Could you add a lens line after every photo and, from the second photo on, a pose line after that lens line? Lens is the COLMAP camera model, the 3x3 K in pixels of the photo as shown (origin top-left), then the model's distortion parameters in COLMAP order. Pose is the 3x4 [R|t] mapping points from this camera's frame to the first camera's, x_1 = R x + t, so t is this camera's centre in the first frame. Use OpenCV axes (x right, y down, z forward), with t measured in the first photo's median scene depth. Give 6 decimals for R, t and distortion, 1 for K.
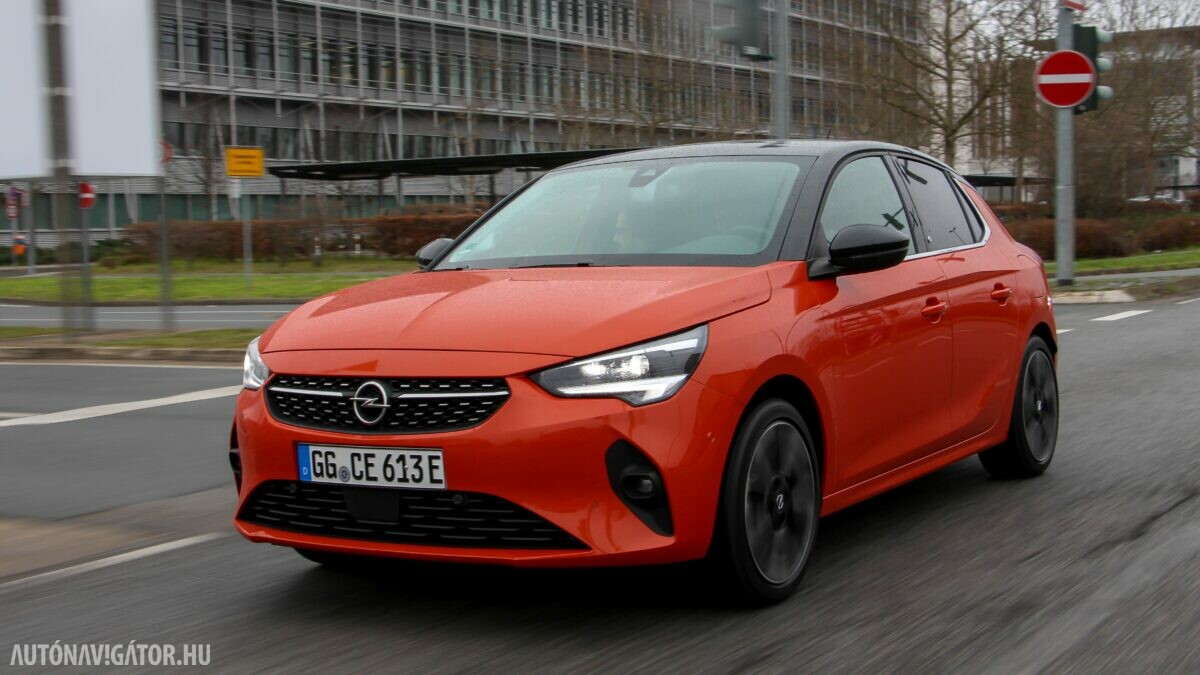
lens RADIAL K [[1919.3, 0, 588.6], [0, 1919.3, 344.7], [0, 0, 1]] dist [-0.023311, 0.000000]
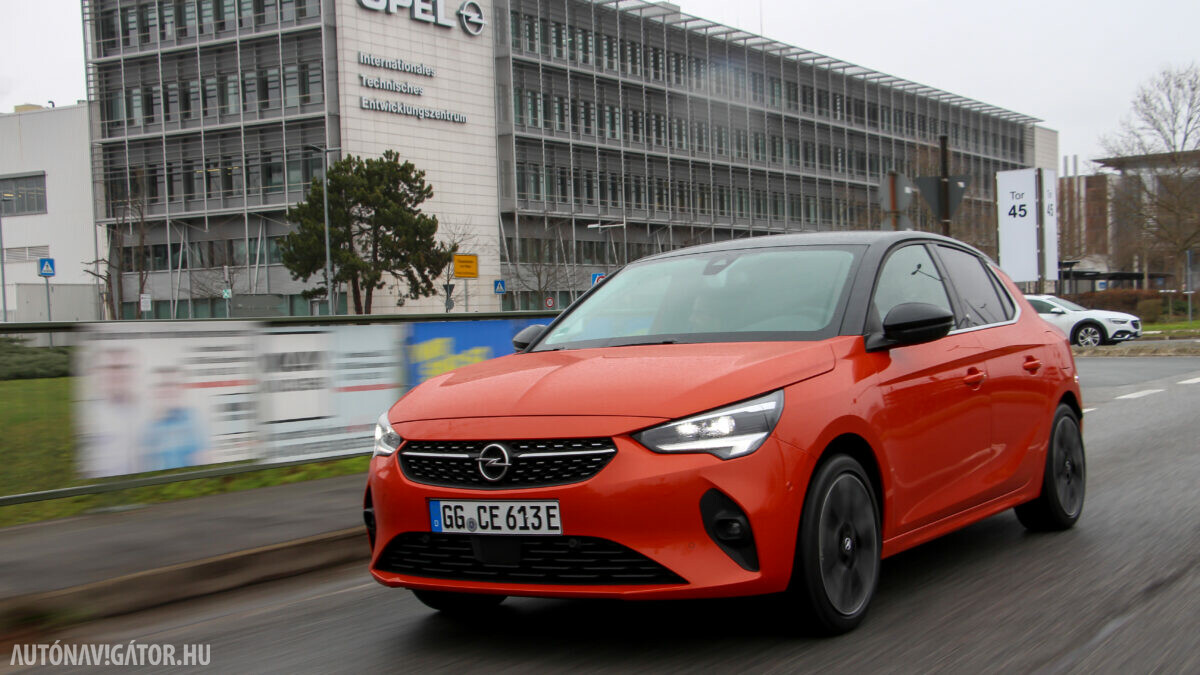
lens RADIAL K [[1919.3, 0, 597.6], [0, 1919.3, 334.4], [0, 0, 1]] dist [-0.023311, 0.000000]
pose [[0.999814, -0.018563, -0.005261, -0.043131], [0.018220, 0.998080, -0.059201, 0.022752], [0.006350, 0.059094, 0.998232, -0.162517]]
